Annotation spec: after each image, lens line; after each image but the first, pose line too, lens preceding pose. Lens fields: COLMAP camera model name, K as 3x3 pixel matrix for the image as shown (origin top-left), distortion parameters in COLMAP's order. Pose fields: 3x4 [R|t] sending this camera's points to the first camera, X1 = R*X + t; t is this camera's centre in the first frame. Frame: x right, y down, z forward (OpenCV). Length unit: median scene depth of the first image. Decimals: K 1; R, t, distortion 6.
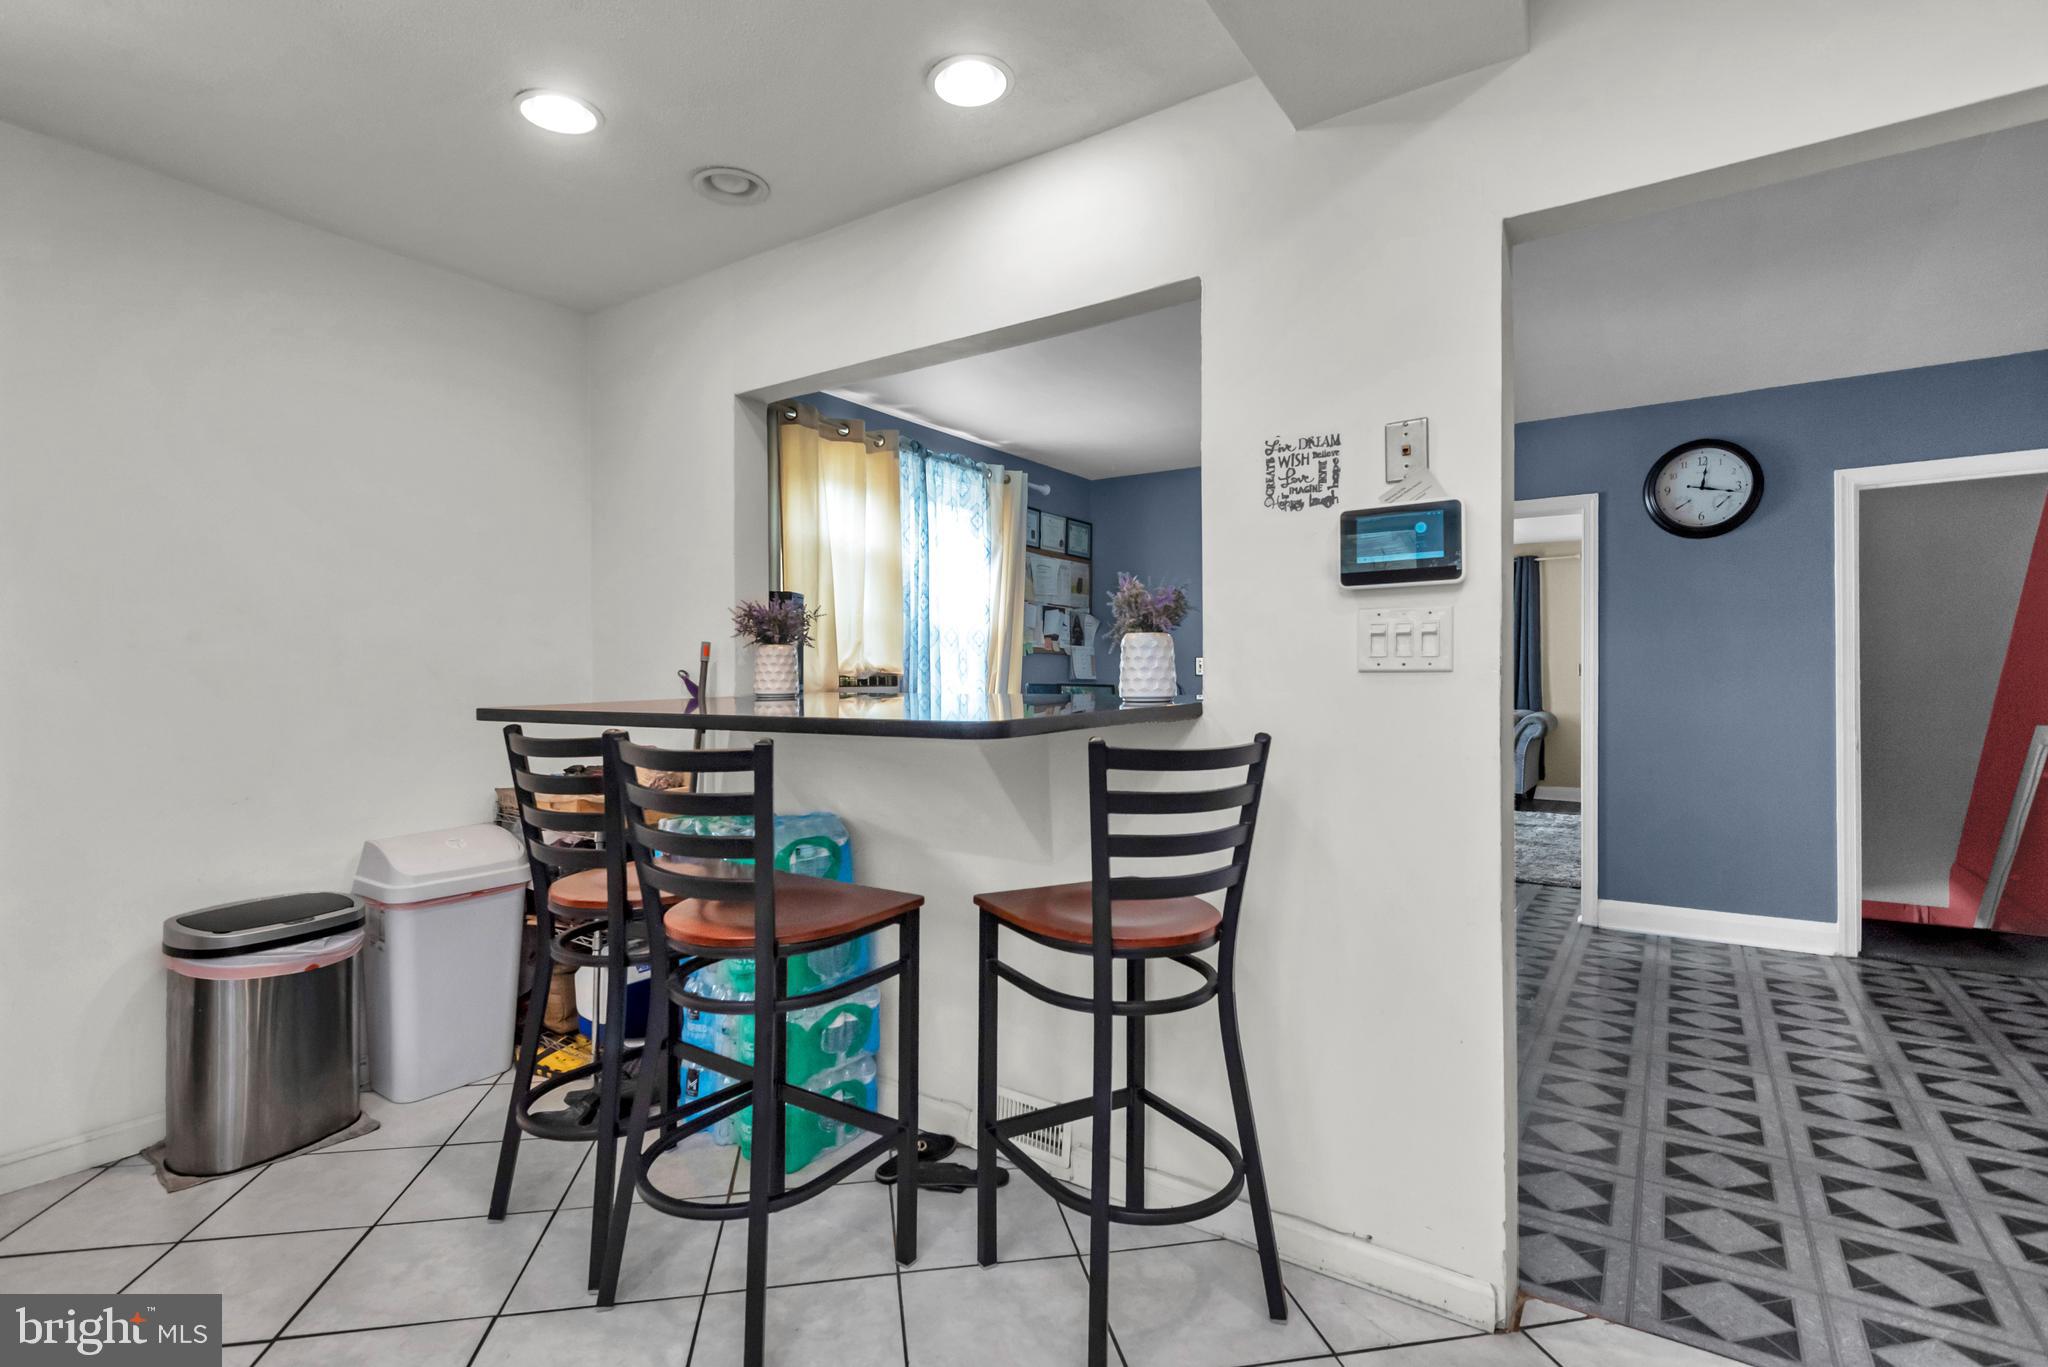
lens RADIAL K [[951.0, 0, 1028.4], [0, 951.0, 683.0], [0, 0, 1]] dist [0.005993, 0.000160]
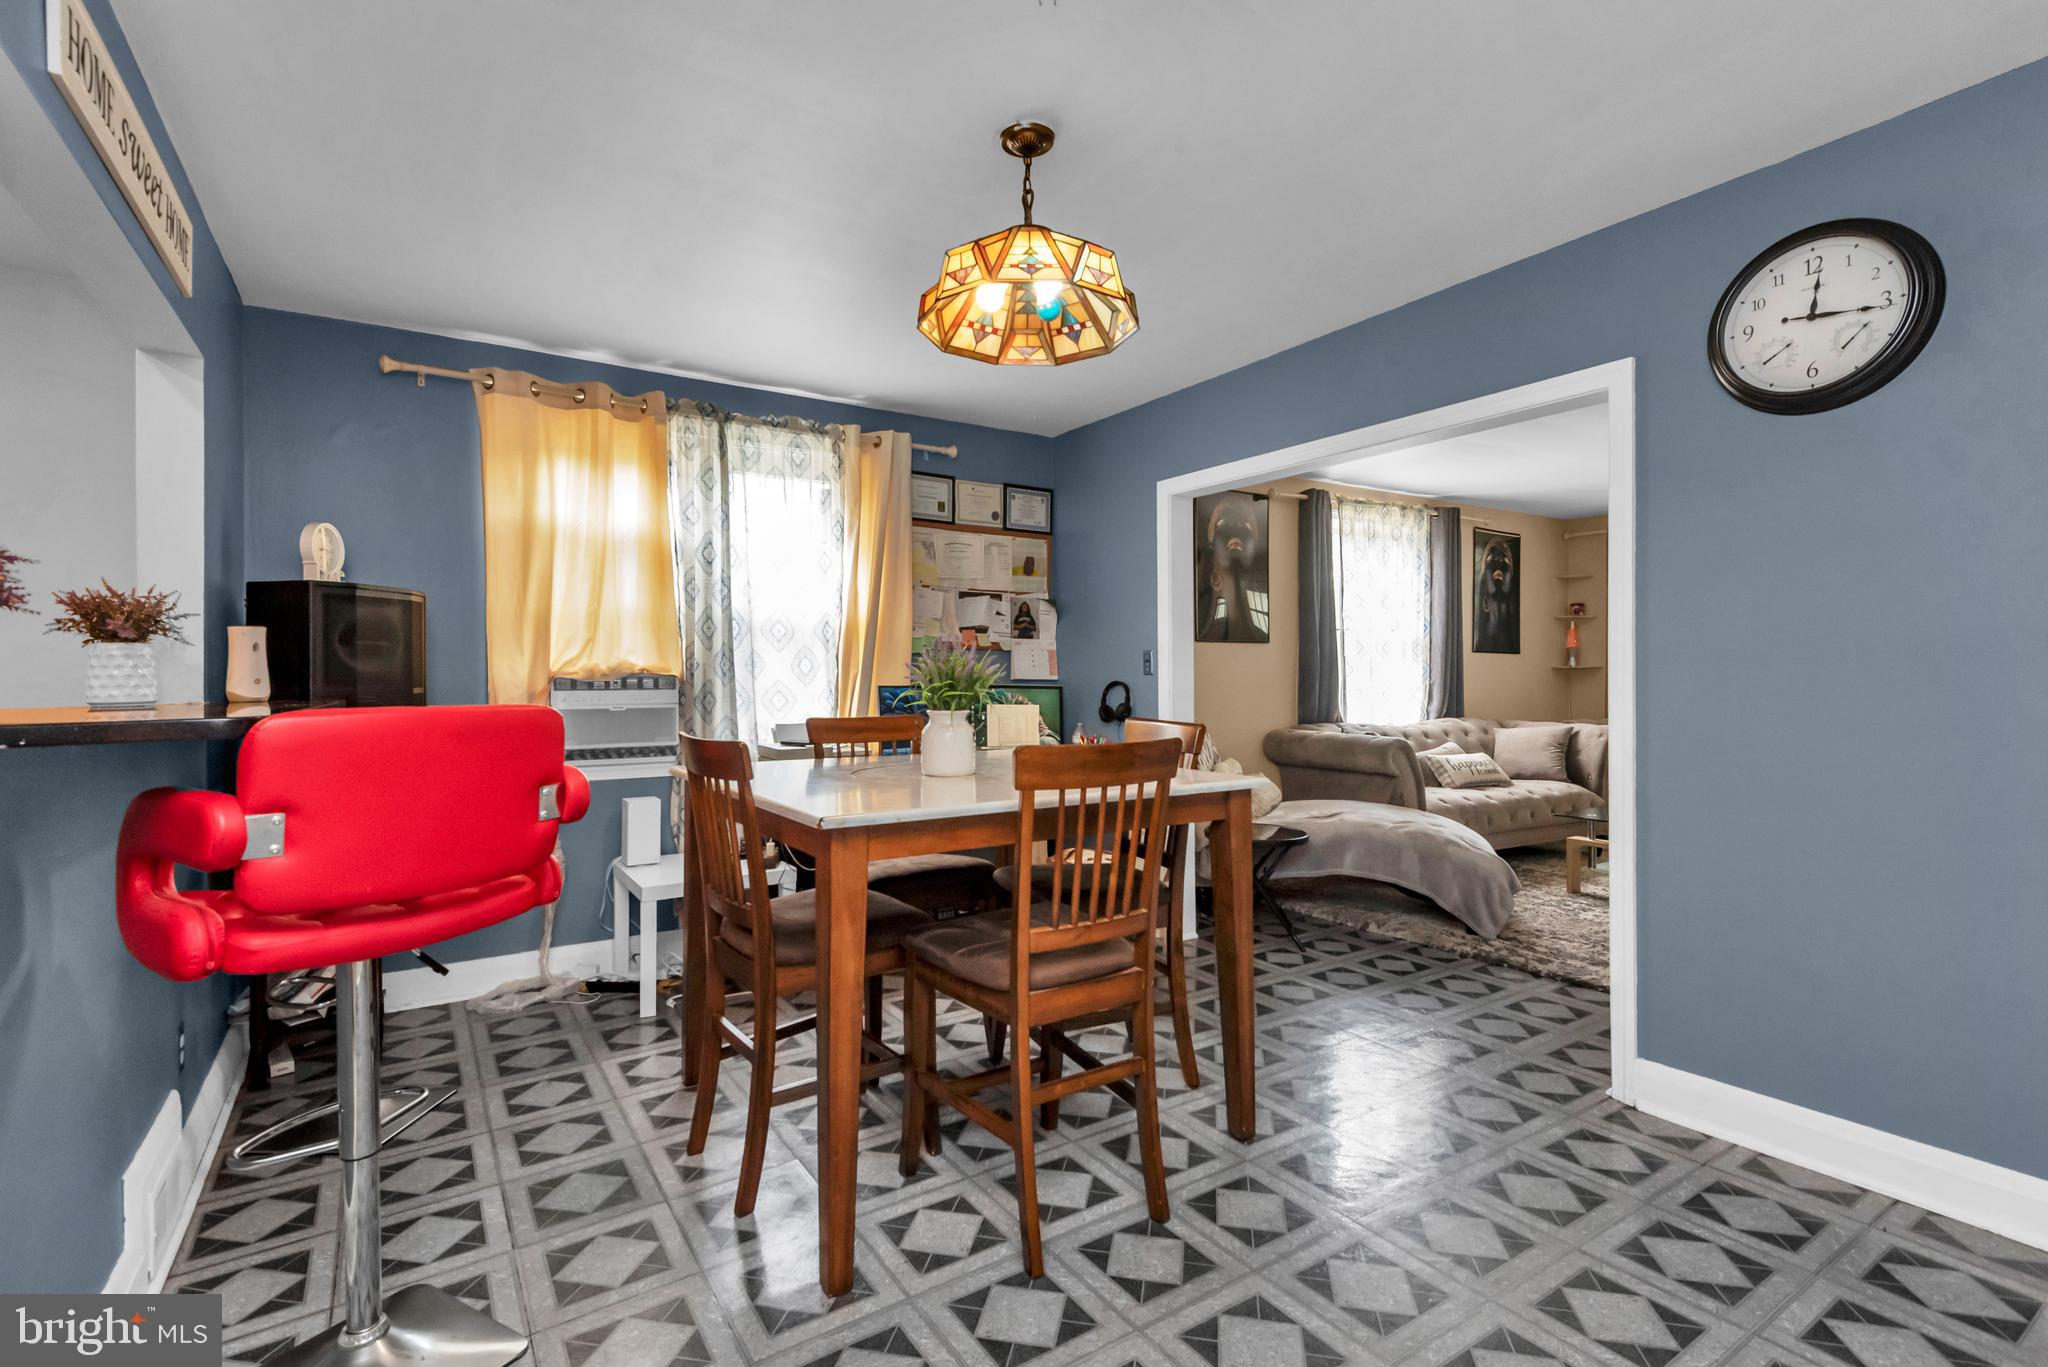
lens RADIAL K [[922.5, 0, 1022.3], [0, 922.5, 676.2], [0, 0, 1]] dist [0.000155, -0.000068]
pose [[0.927922, -0.004460, -0.372747, 0.418499], [0.002271, 0.999978, -0.006310, -0.002428], [0.372766, 0.005008, 0.927912, 0.310317]]
